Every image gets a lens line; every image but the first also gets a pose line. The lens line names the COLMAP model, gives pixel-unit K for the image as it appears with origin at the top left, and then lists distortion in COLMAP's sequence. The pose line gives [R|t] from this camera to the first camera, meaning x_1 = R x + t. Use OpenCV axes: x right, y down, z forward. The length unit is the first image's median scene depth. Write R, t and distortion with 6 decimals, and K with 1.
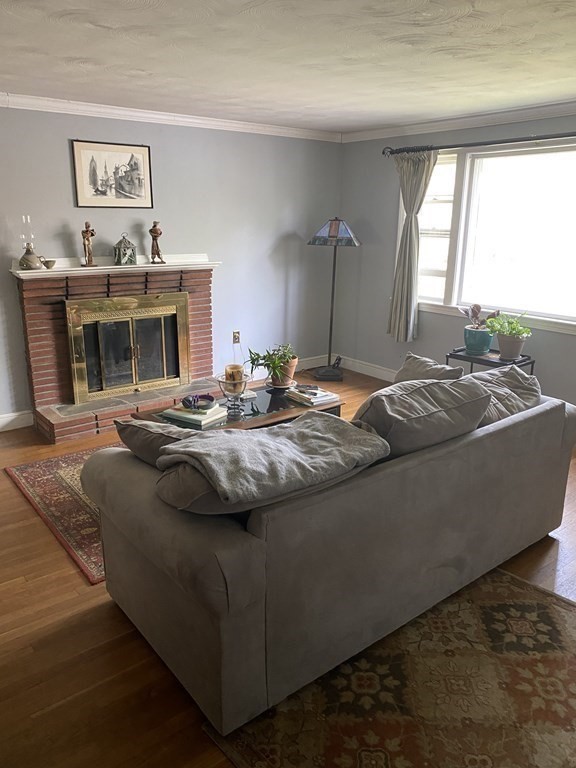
lens RADIAL K [[582.5, 0, 291.0], [0, 582.5, 381.9], [0, 0, 1]] dist [0.004797, -0.011993]
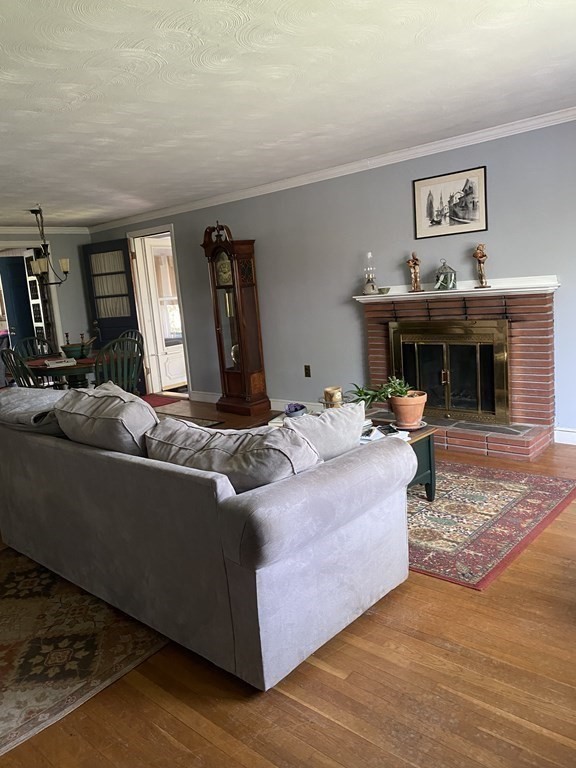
lens RADIAL K [[582.5, 0, 290.3], [0, 582.5, 387.0], [0, 0, 1]] dist [0.004797, -0.011993]
pose [[0.140958, 0.143273, -0.979594, 0.709975], [-0.198557, 0.973460, 0.113805, -0.100856], [0.969900, 0.178463, 0.165664, 0.612511]]
